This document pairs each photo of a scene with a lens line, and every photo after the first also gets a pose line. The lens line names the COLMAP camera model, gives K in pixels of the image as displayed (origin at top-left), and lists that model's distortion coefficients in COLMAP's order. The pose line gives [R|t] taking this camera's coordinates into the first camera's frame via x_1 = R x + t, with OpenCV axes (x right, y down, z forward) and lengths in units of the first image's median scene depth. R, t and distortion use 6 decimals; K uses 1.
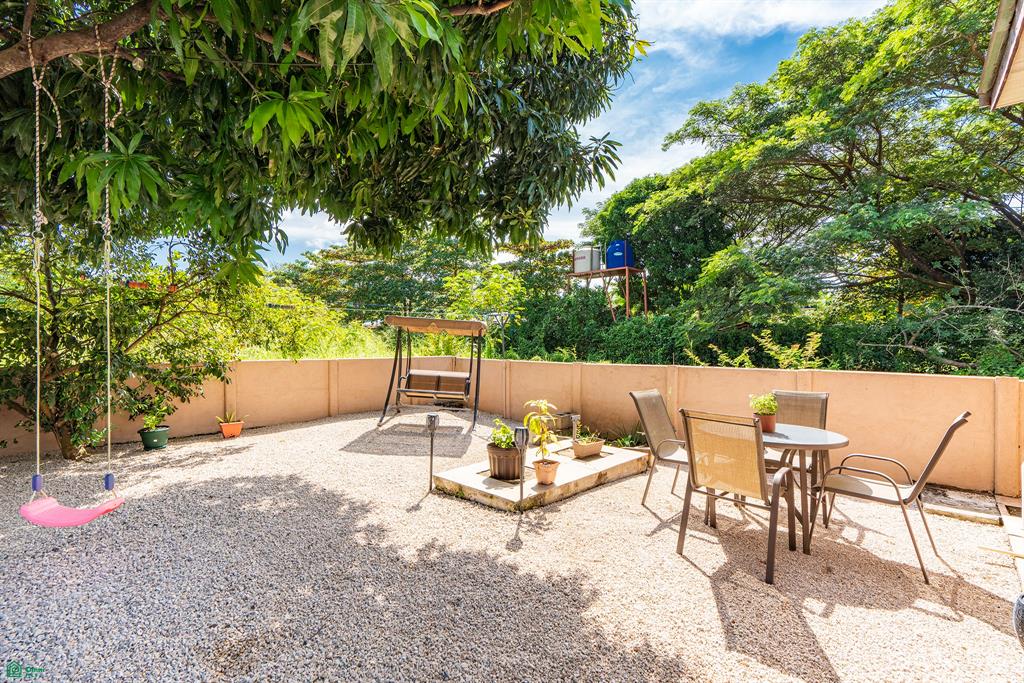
lens RADIAL K [[461.8, 0, 512.0], [0, 461.8, 341.5], [0, 0, 1]] dist [-0.014654, 0.007366]
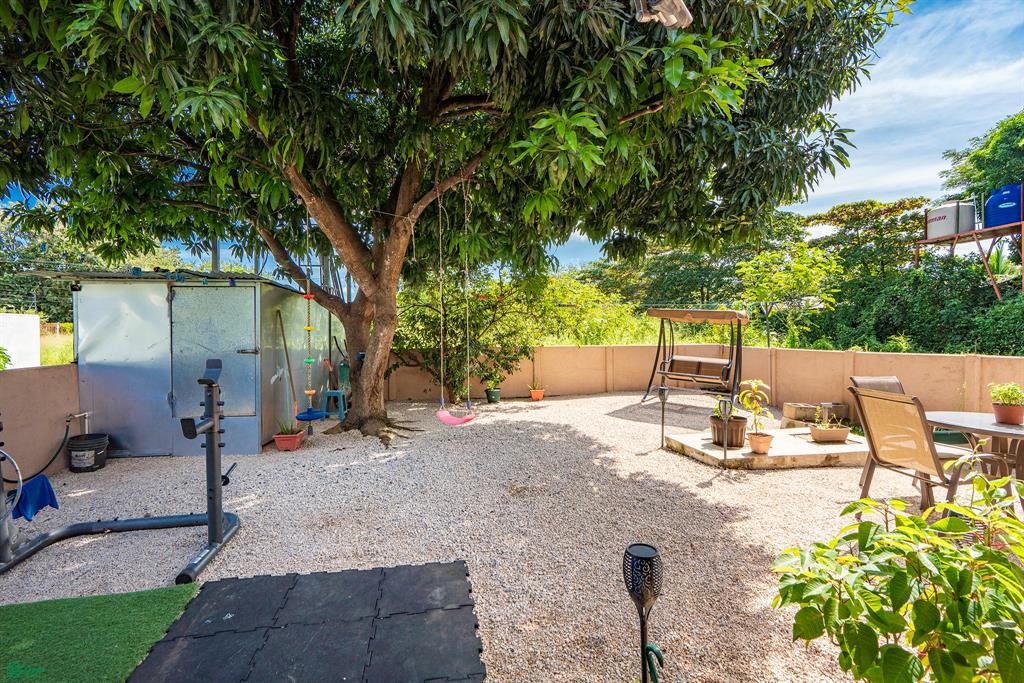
lens RADIAL K [[461.8, 0, 512.0], [0, 461.8, 341.5], [0, 0, 1]] dist [-0.014654, 0.007366]
pose [[0.806152, 0.001798, -0.591706, 0.182476], [0.011272, 0.999767, 0.018395, 0.002327], [0.591601, -0.021499, 0.805944, -0.199442]]
